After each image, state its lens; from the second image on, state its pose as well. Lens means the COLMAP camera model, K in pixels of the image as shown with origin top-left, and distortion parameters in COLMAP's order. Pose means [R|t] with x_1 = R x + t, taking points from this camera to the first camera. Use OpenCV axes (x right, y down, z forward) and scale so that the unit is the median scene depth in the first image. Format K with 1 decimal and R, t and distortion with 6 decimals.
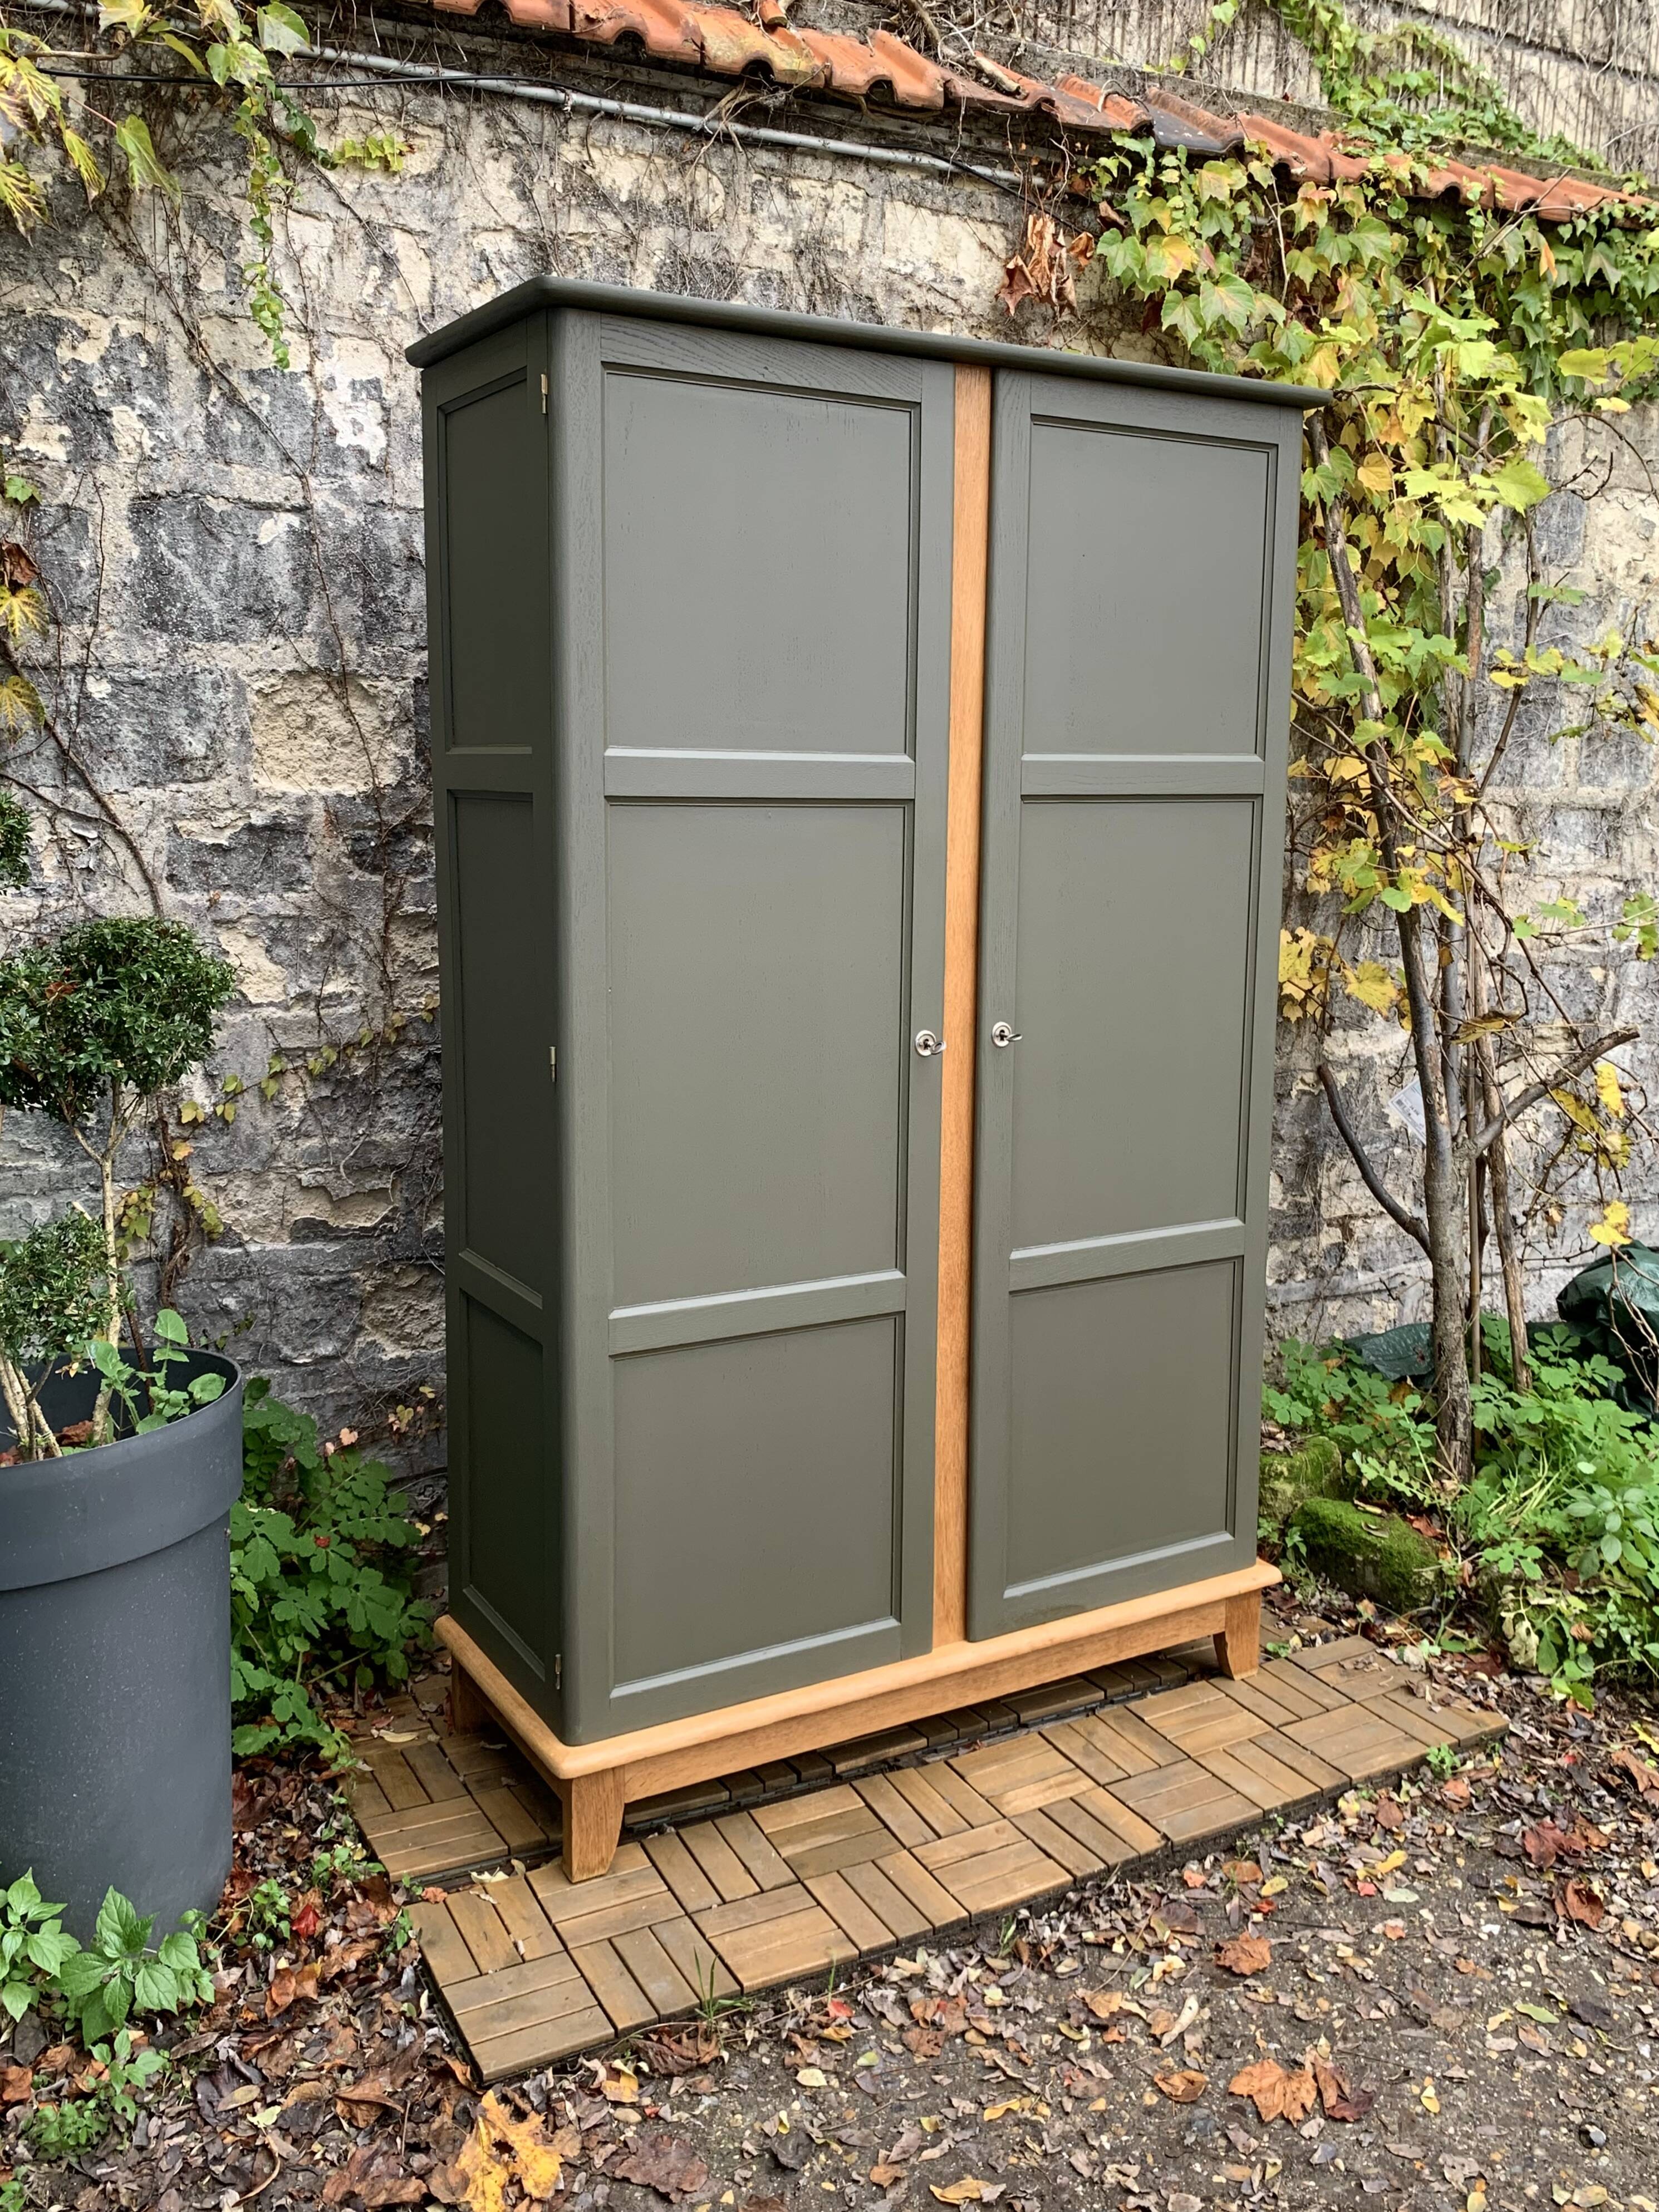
lens RADIAL K [[1942.0, 0, 846.1], [0, 1942.0, 1039.7], [0, 0, 1]] dist [-0.008534, 0.020865]
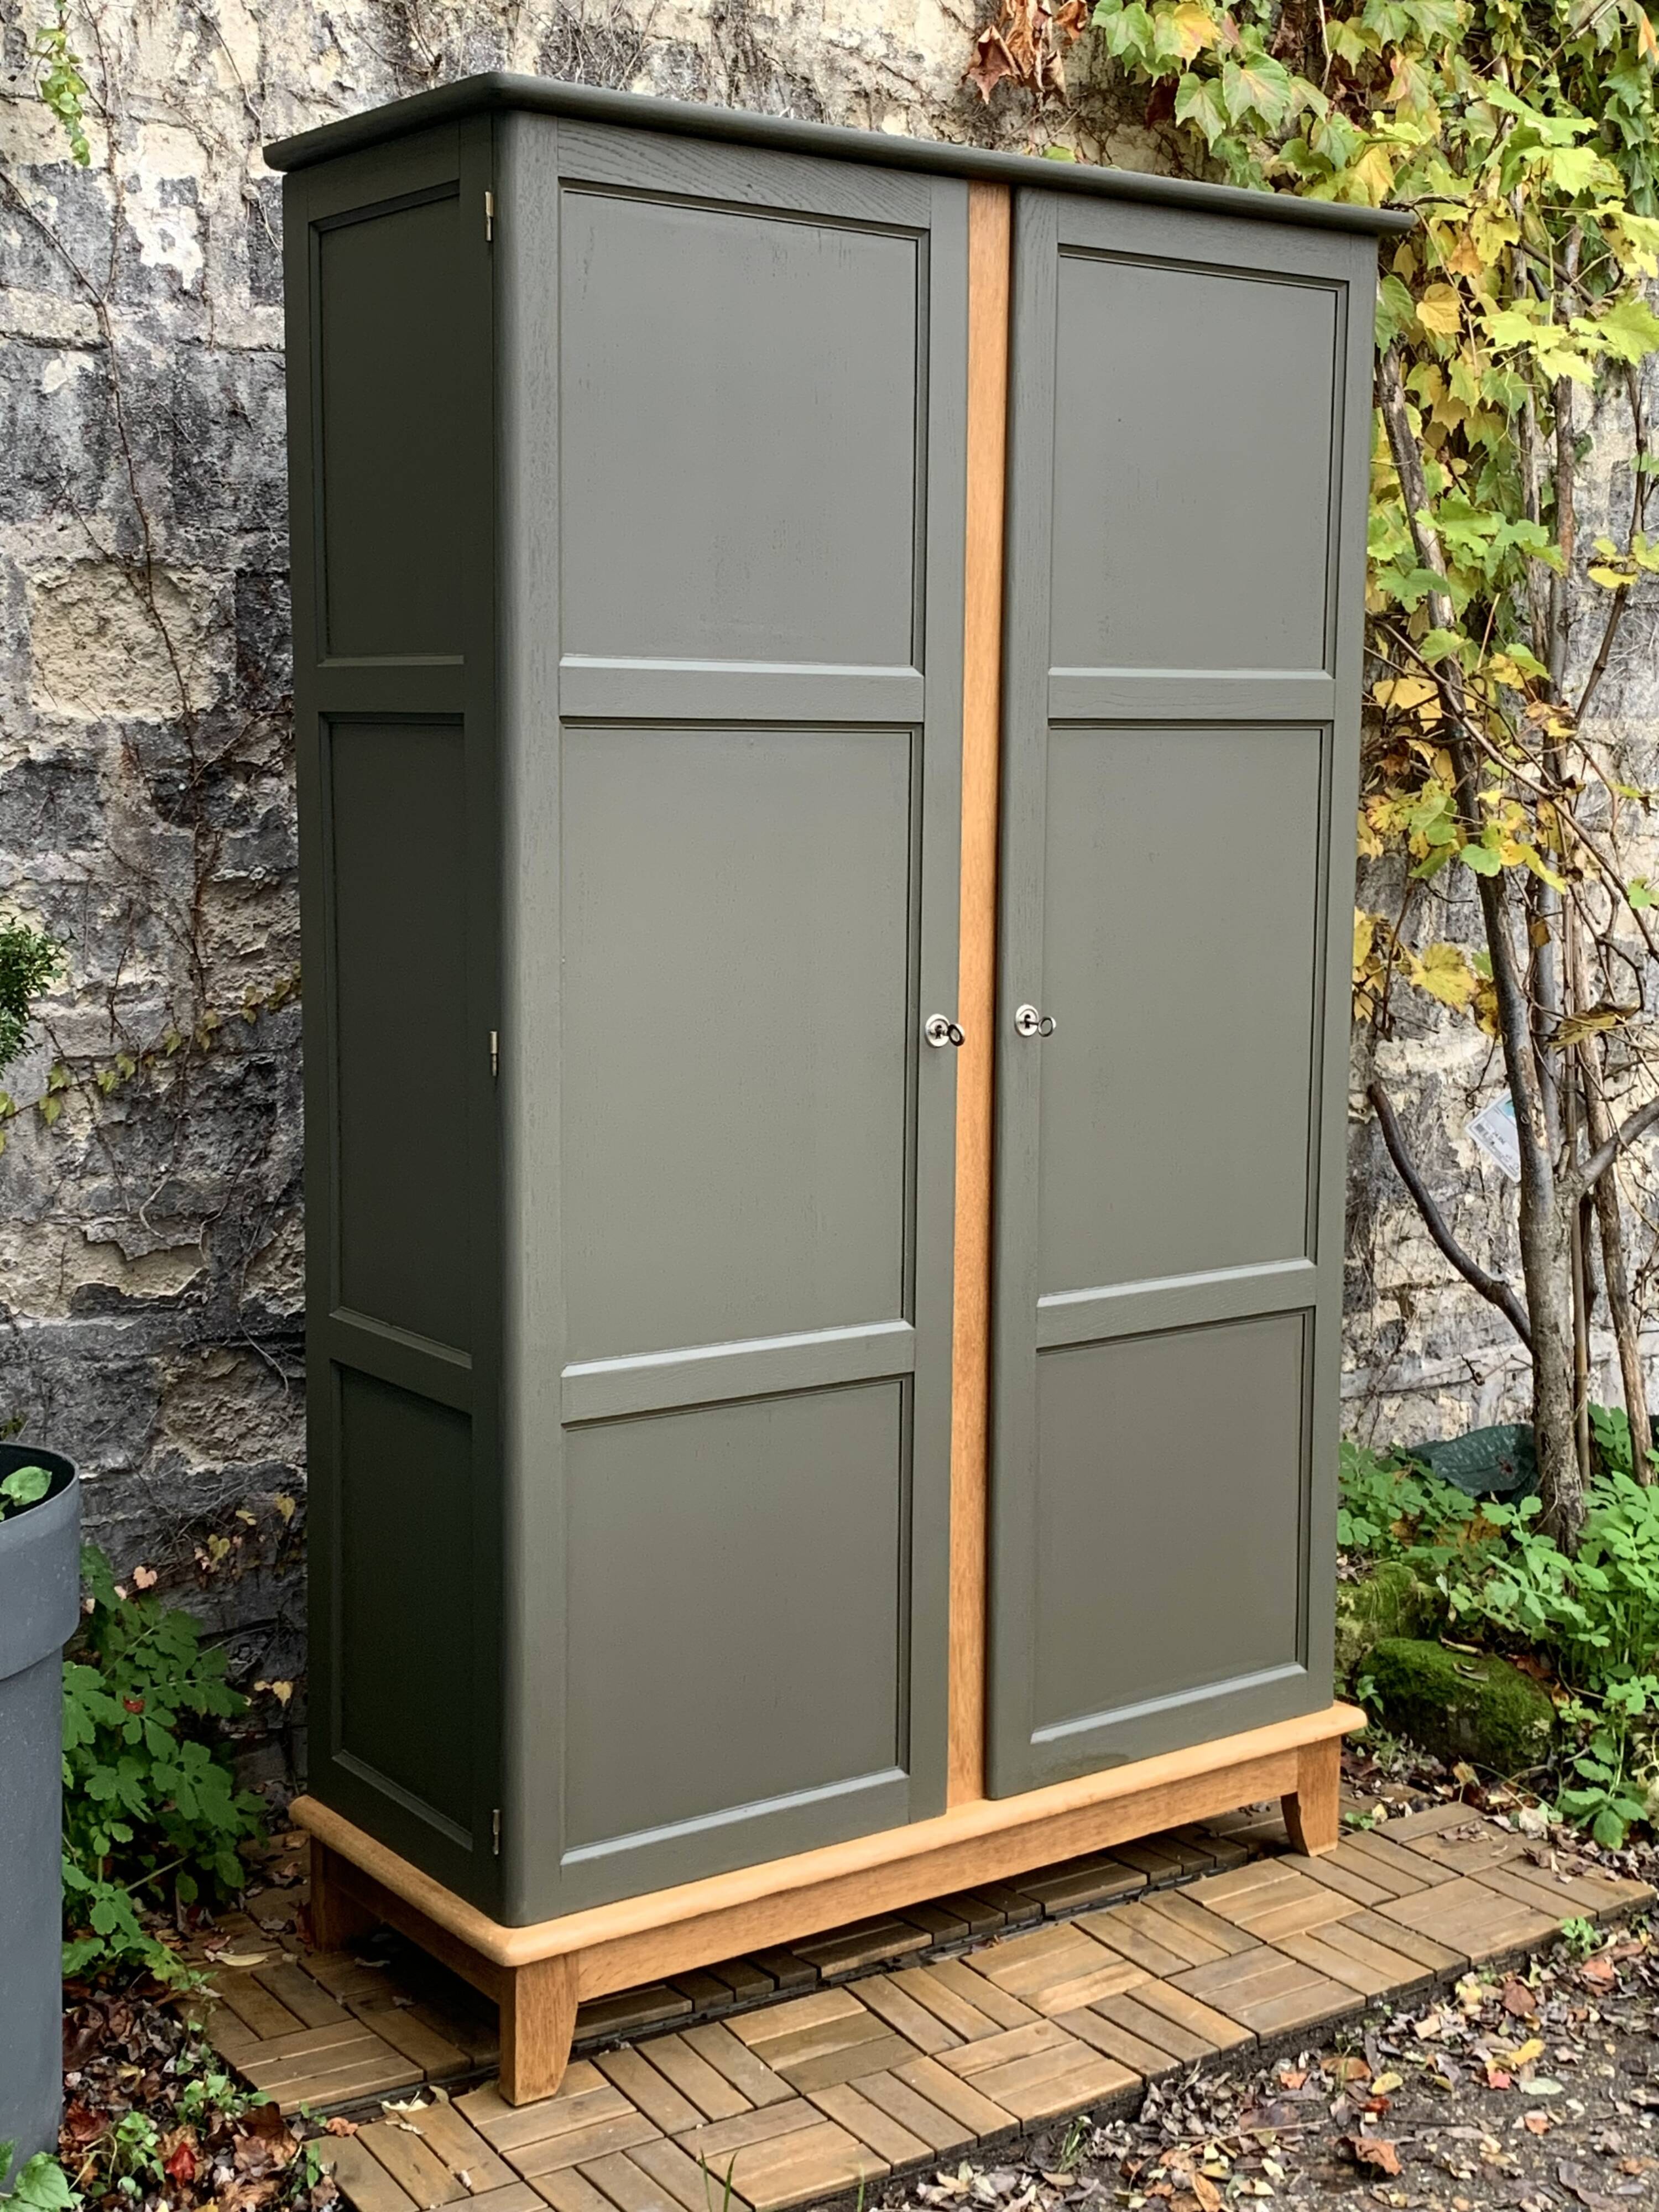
lens RADIAL K [[2923.9, 0, 833.7], [0, 2923.9, 1071.4], [0, 0, 1]] dist [0.039381, -0.082352]
pose [[0.995327, -0.012405, 0.095759, -0.103526], [0.014120, 0.999751, -0.017251, 0.034389], [-0.095522, 0.018522, 0.995255, -0.166454]]
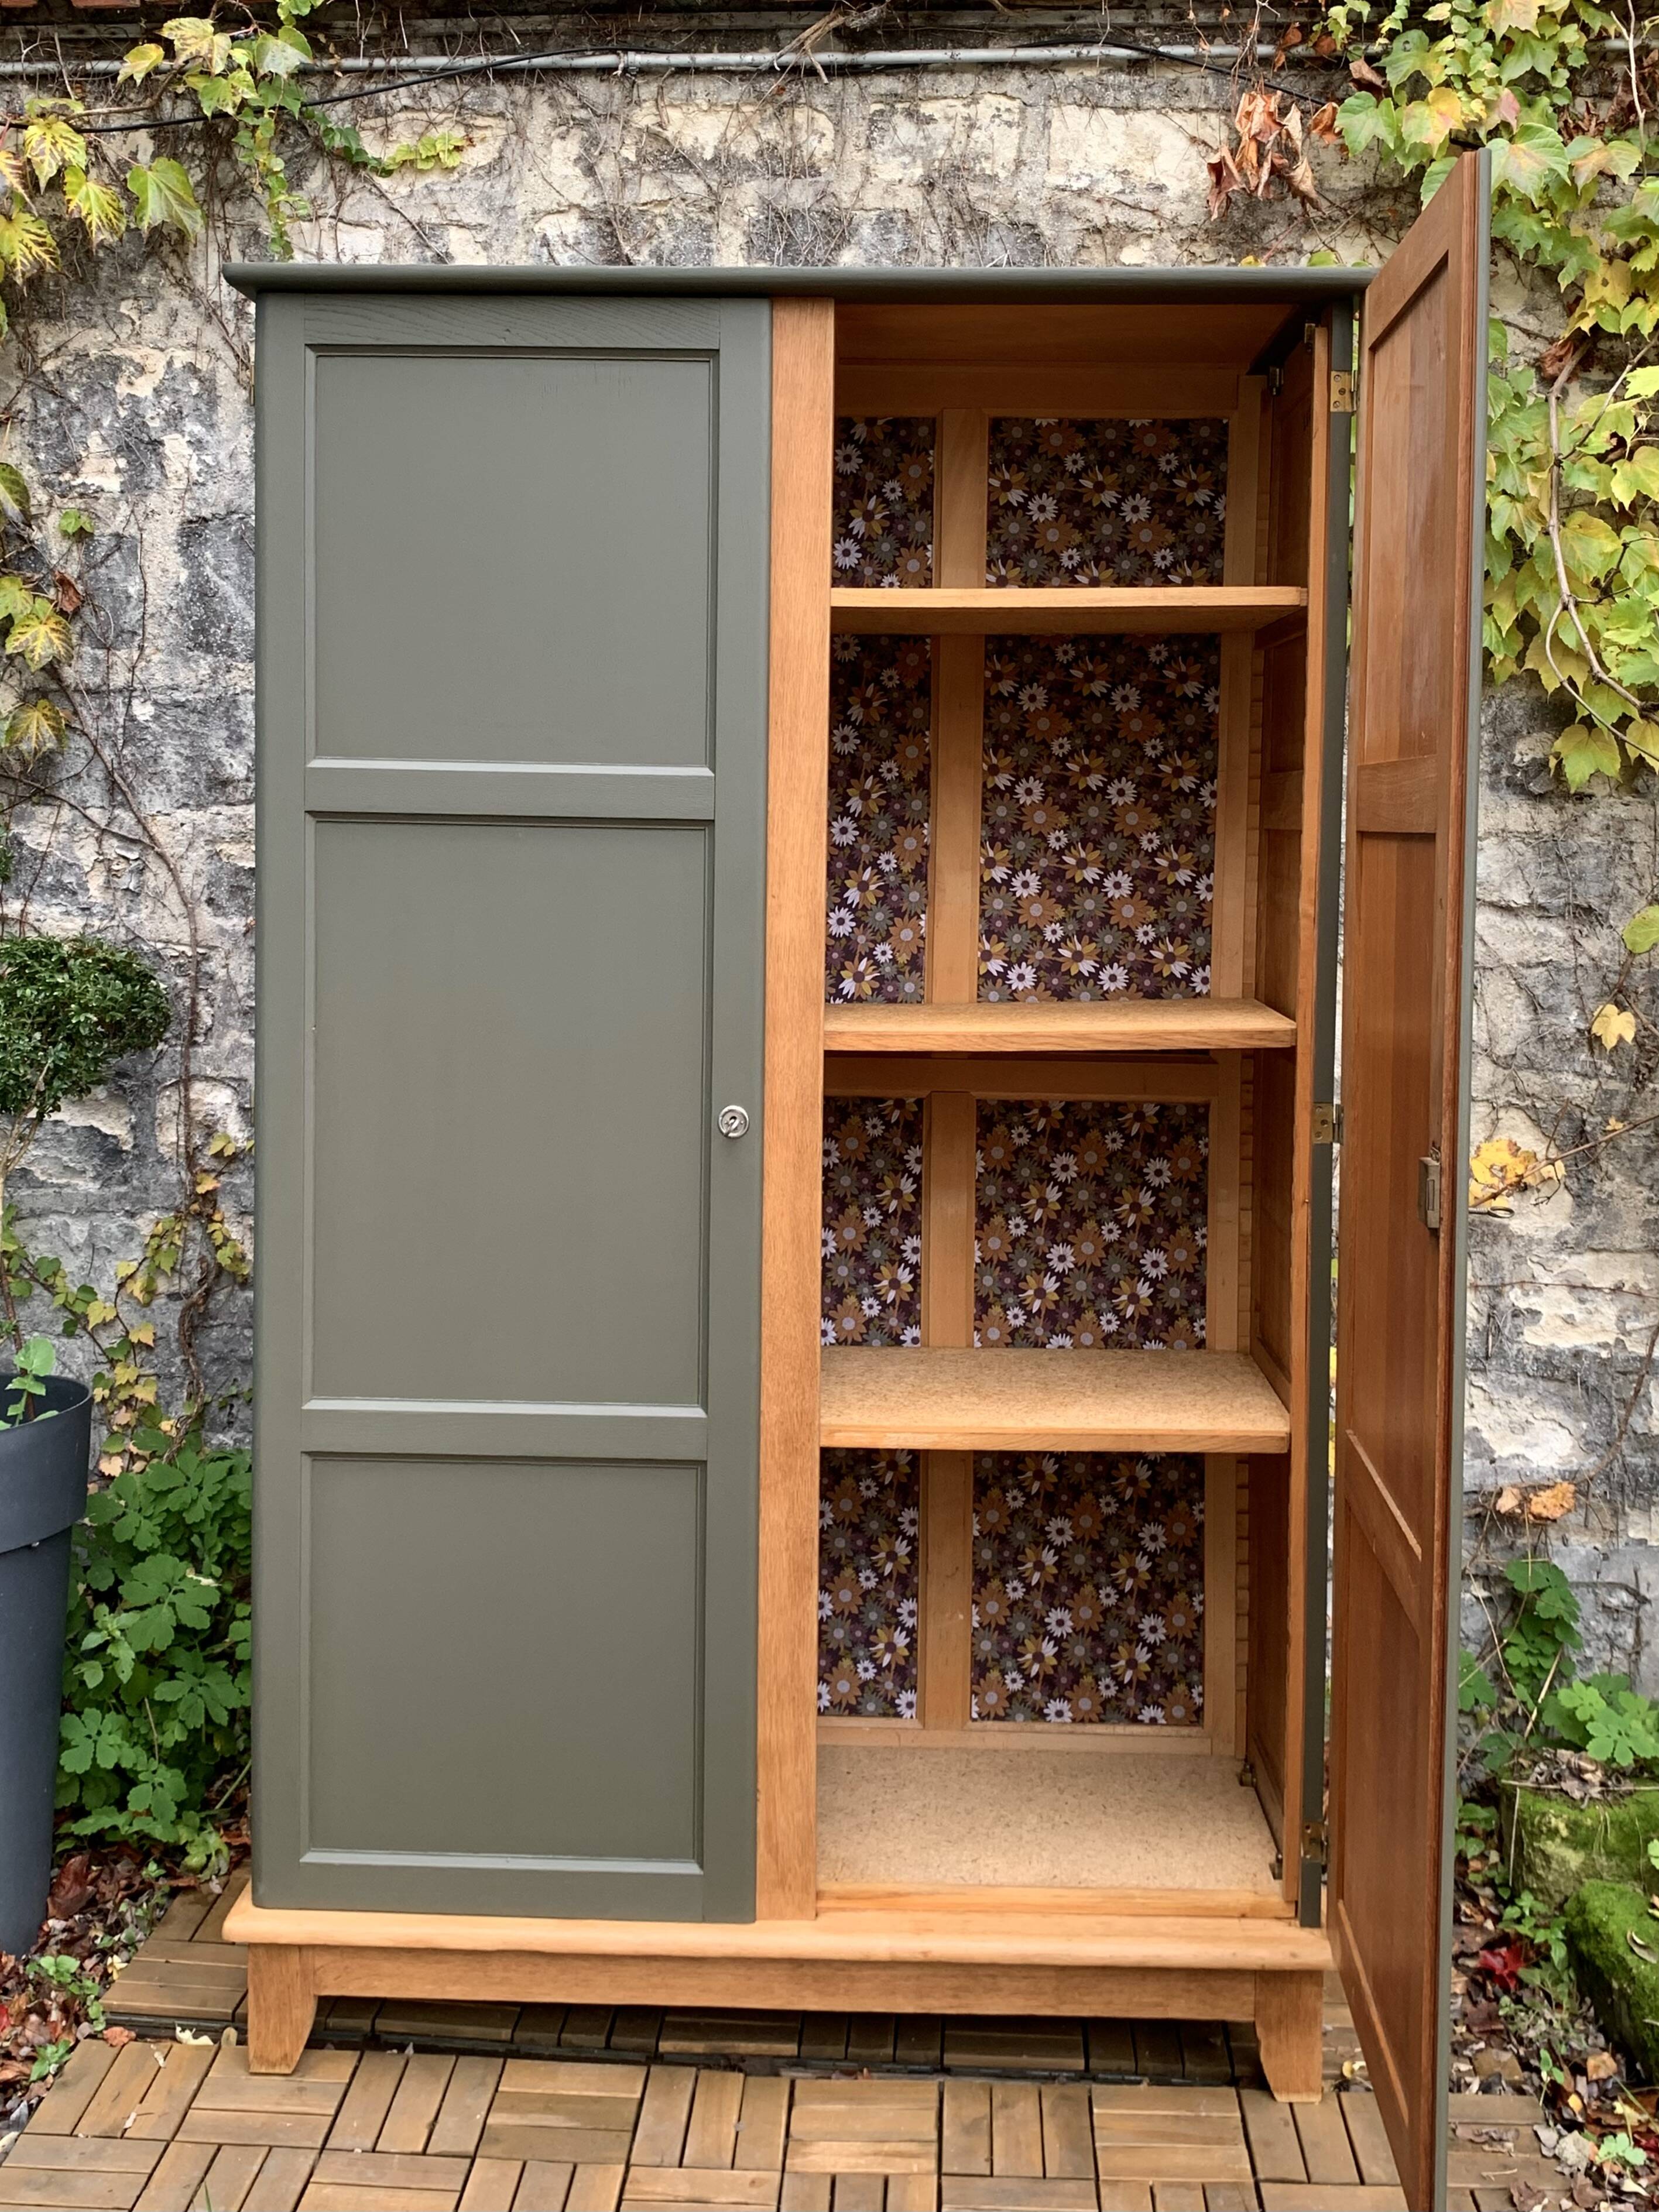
lens RADIAL K [[2290.9, 0, 826.1], [0, 2290.9, 879.8], [0, 0, 1]] dist [0.002969, -0.008631]
pose [[0.841602, 0.018944, -0.539766, 0.520767], [-0.078637, 0.993033, -0.087759, -0.017086], [0.534343, 0.116303, 0.837228, 0.194536]]
